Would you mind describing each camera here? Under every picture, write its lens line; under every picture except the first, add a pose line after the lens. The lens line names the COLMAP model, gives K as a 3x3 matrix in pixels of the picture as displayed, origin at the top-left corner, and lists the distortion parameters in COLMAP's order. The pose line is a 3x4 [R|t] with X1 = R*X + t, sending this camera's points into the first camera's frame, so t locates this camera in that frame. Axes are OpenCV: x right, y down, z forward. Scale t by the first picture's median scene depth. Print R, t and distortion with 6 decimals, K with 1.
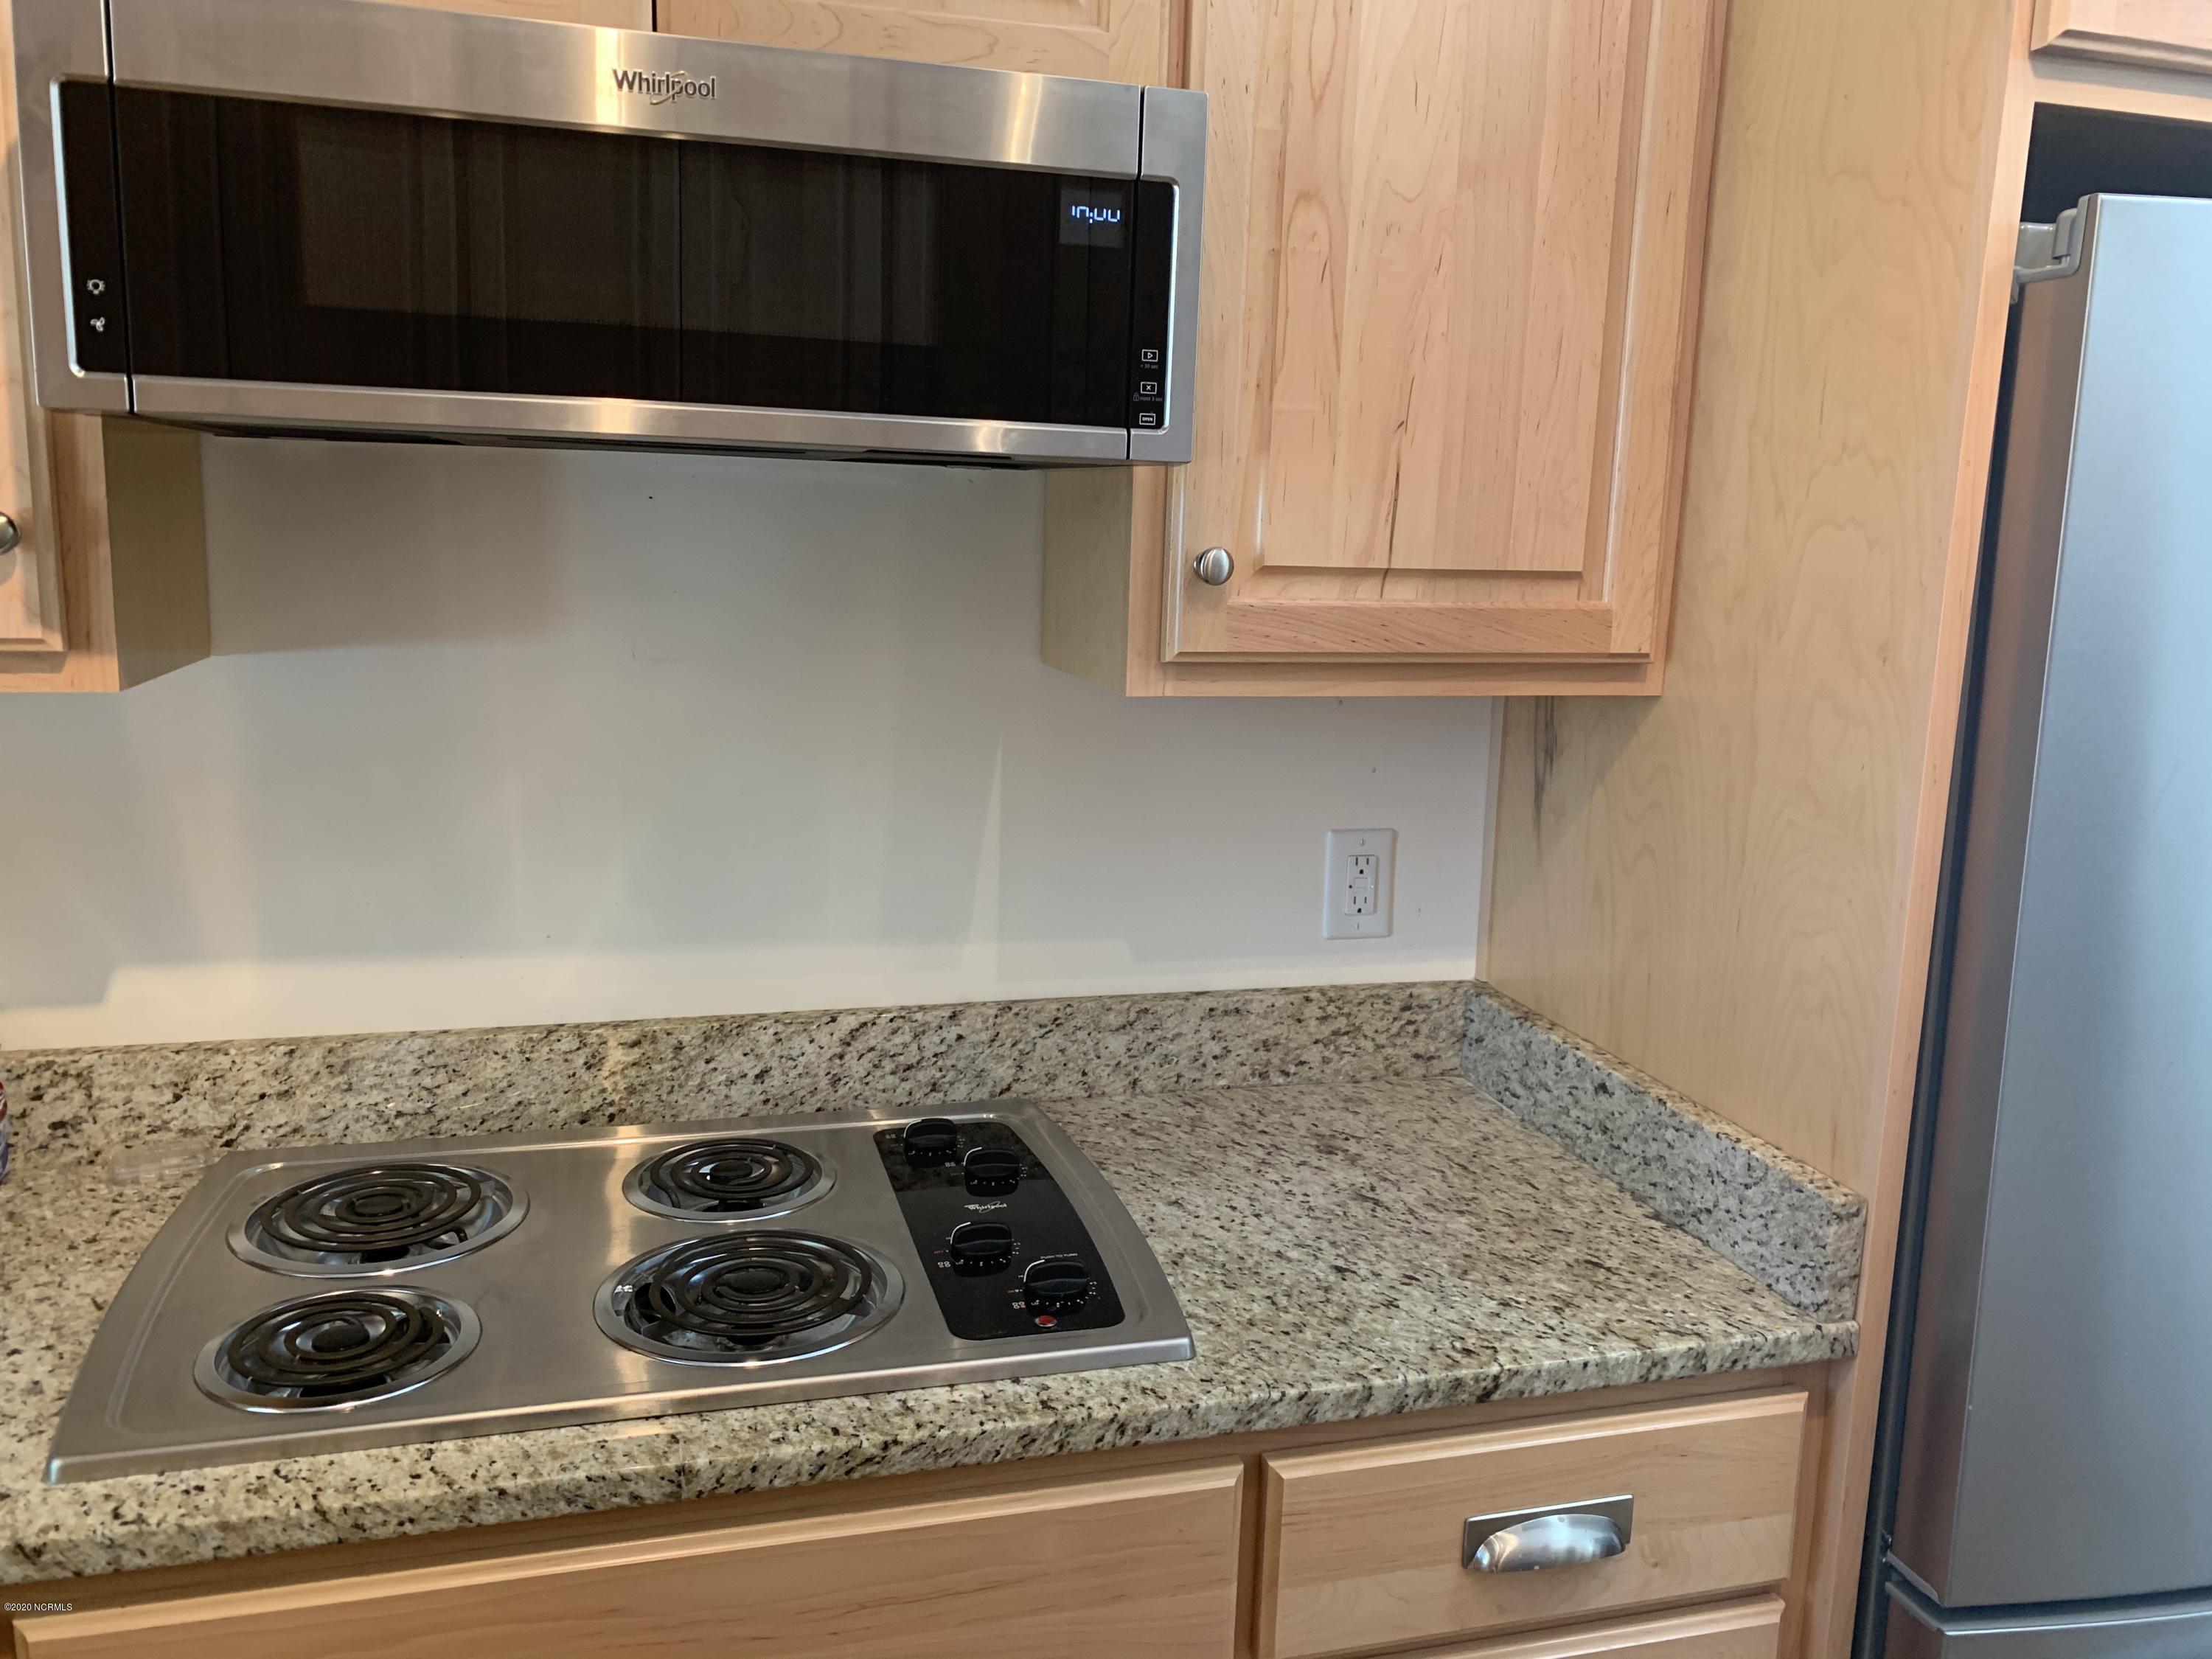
lens RADIAL K [[1703.5, 0, 1109.2], [0, 1703.5, 836.5], [0, 0, 1]] dist [0.027813, -0.023862]
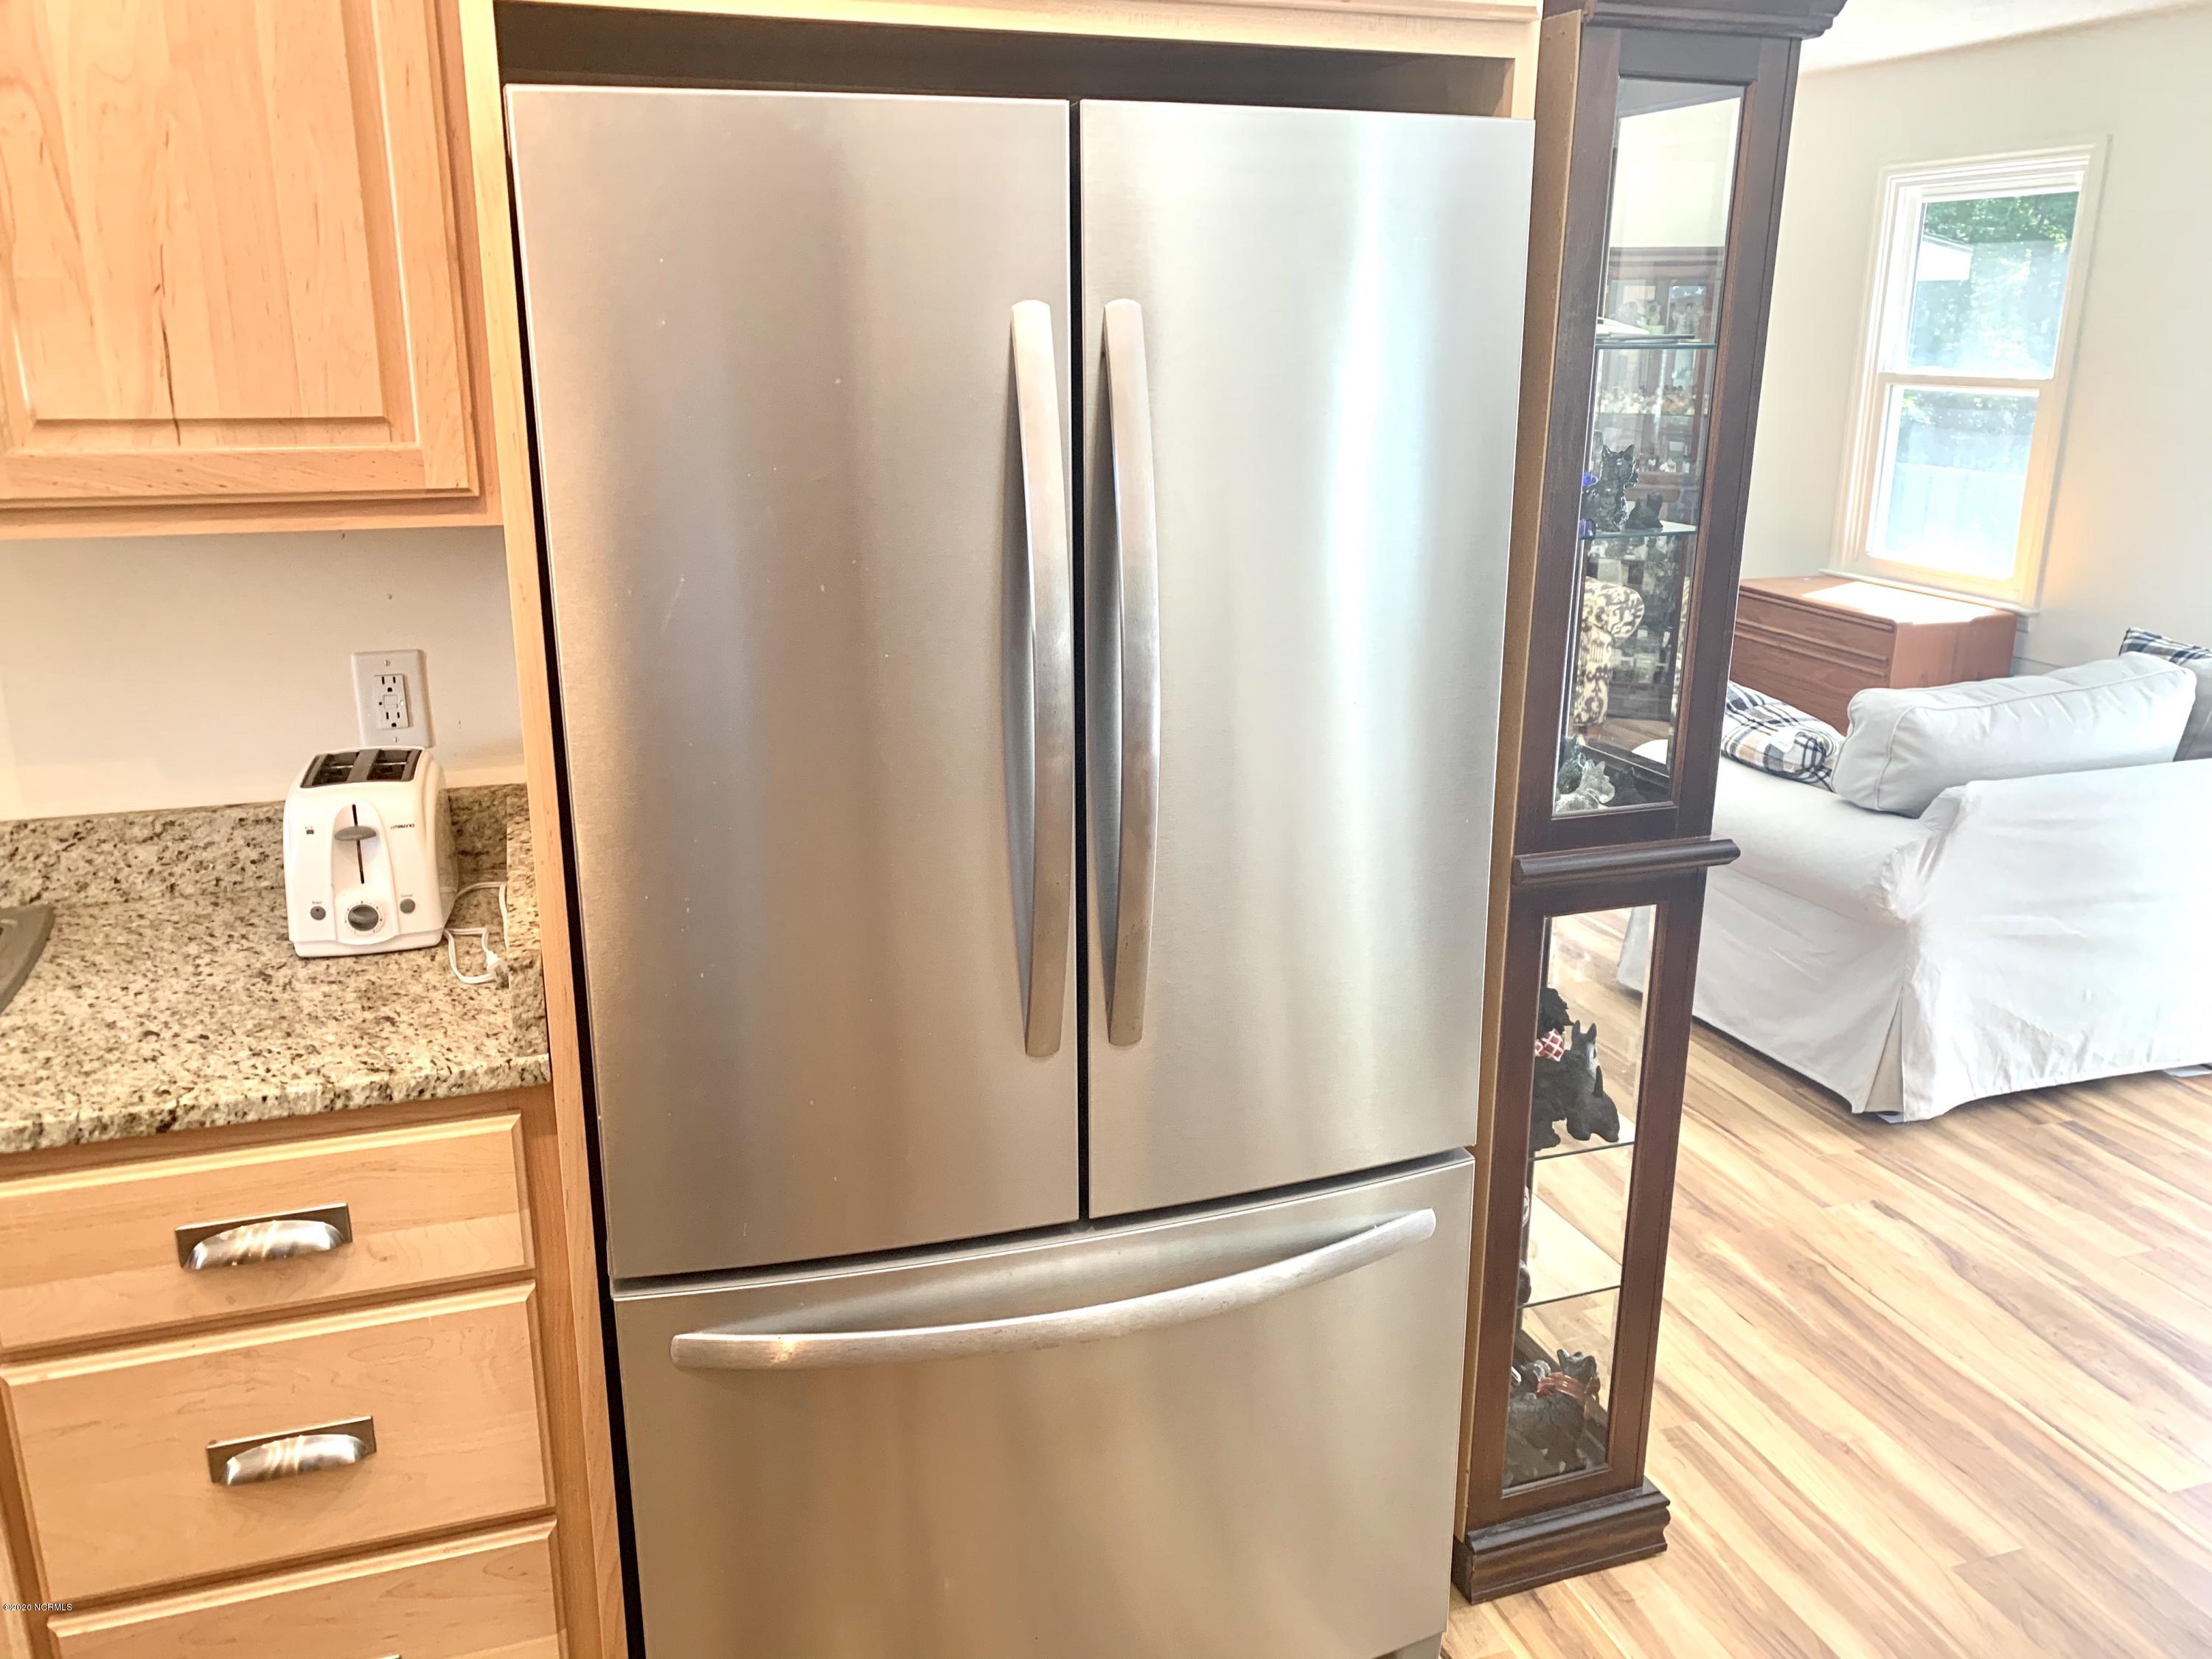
lens RADIAL K [[1703.5, 0, 1104.1], [0, 1703.5, 838.3], [0, 0, 1]] dist [0.027813, -0.023862]
pose [[0.998575, -0.039427, 0.035954, 0.731001], [0.035449, 0.993811, 0.105272, 0.019541], [-0.039883, -0.103848, 0.993793, -0.173519]]
